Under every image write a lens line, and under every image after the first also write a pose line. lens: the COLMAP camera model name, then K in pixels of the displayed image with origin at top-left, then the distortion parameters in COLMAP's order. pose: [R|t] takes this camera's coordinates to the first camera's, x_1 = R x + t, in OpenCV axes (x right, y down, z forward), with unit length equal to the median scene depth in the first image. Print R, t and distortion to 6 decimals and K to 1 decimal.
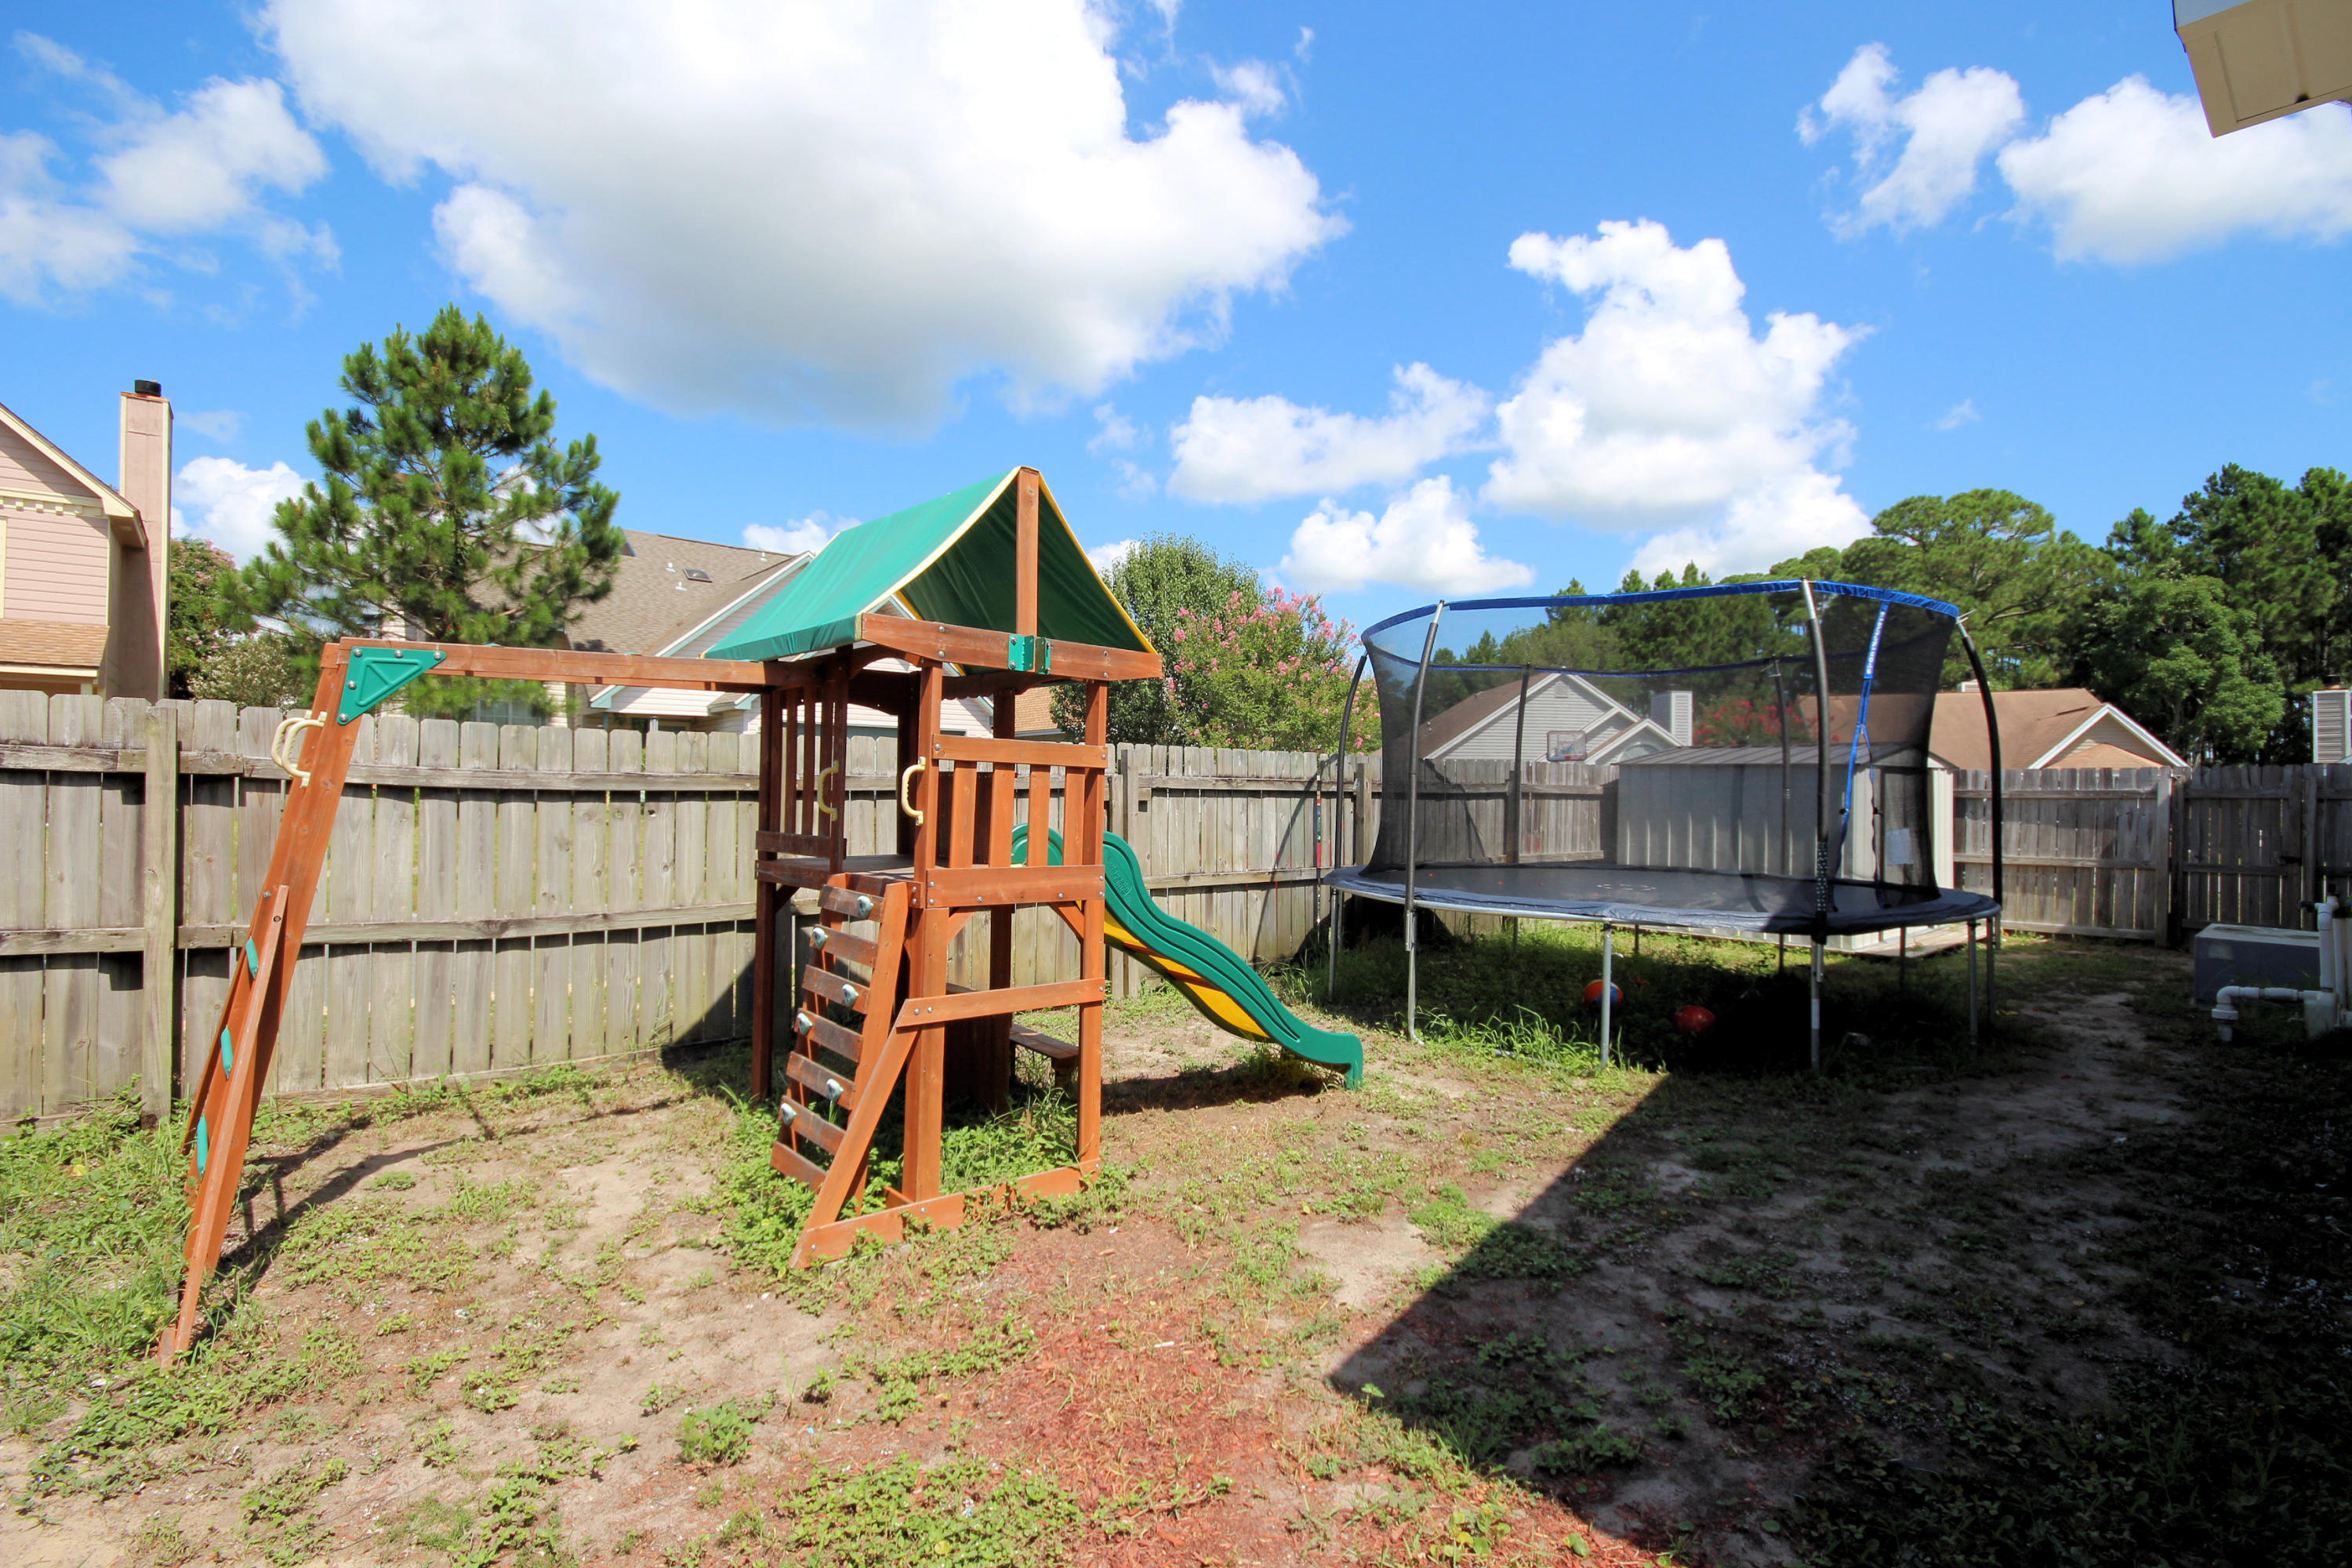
lens RADIAL K [[1081.1, 0, 1190.5], [0, 1081.1, 780.5], [0, 0, 1]] dist [-0.013162, -0.000430]
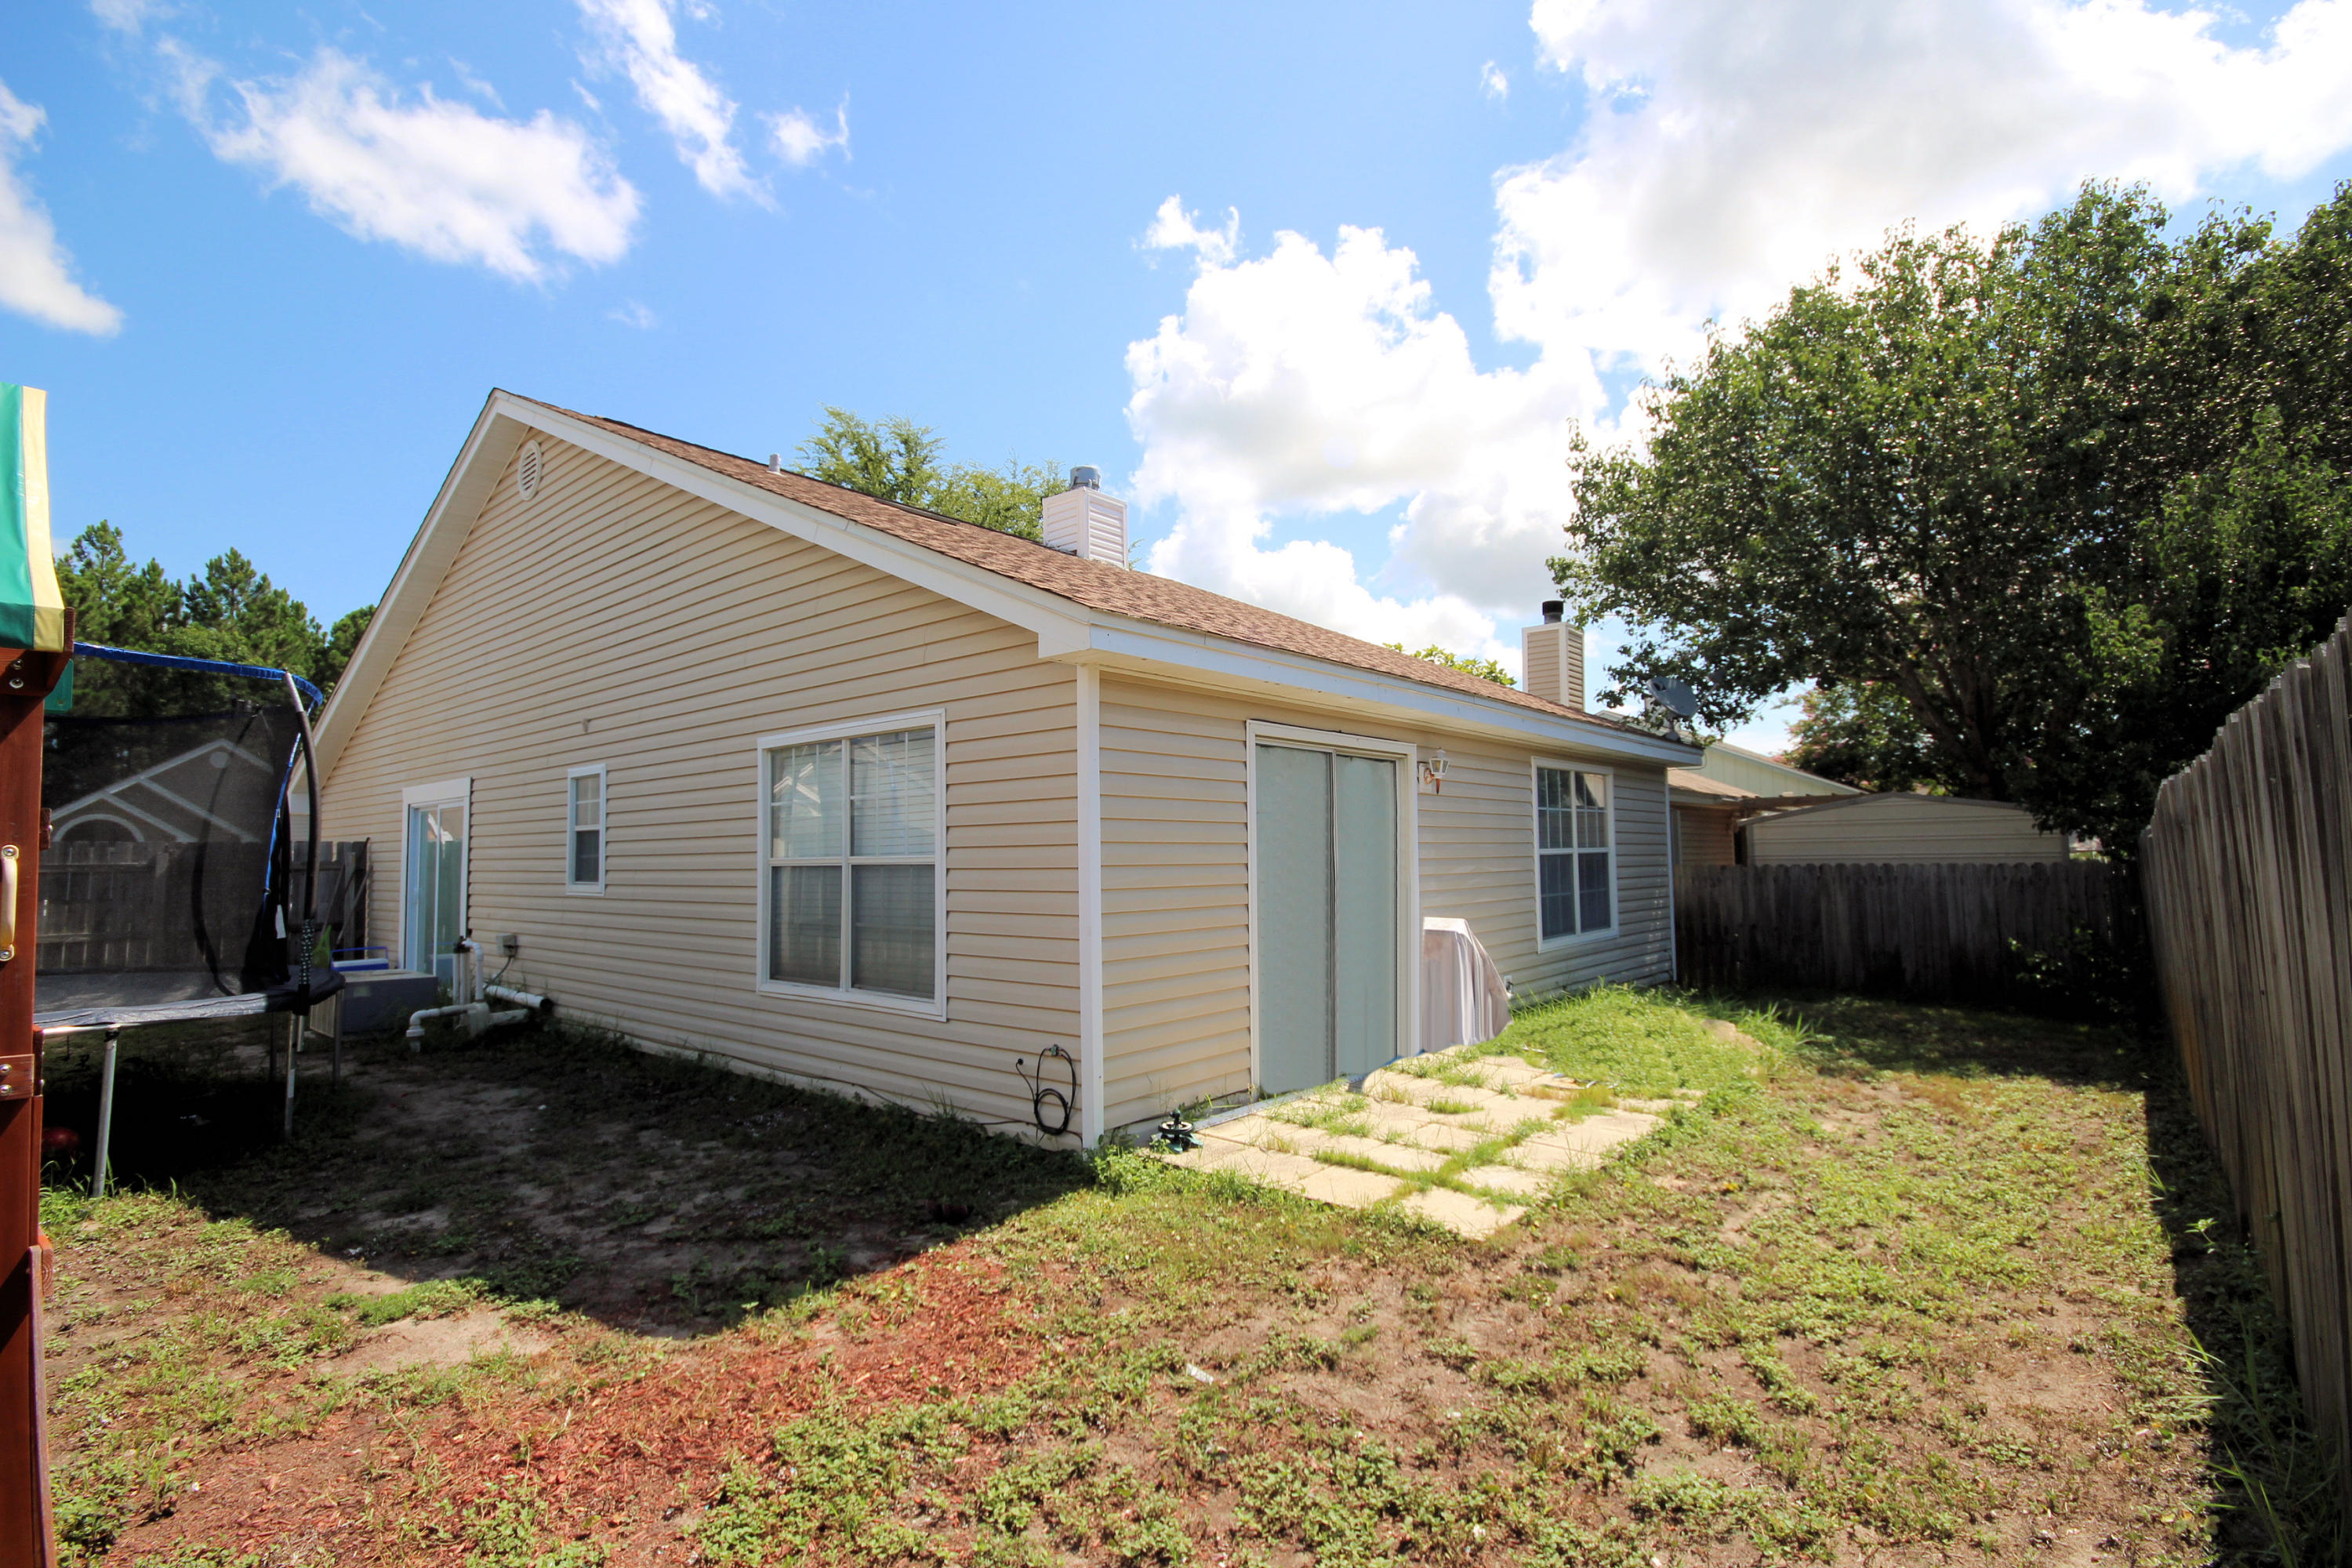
lens RADIAL K [[1081.1, 0, 1190.5], [0, 1081.1, 780.5], [0, 0, 1]] dist [-0.013162, -0.000430]
pose [[-0.154419, 0.060265, 0.986166, -0.896595], [0.001173, 0.998148, -0.060814, -0.022778], [-0.988005, -0.008234, -0.154203, 0.430672]]
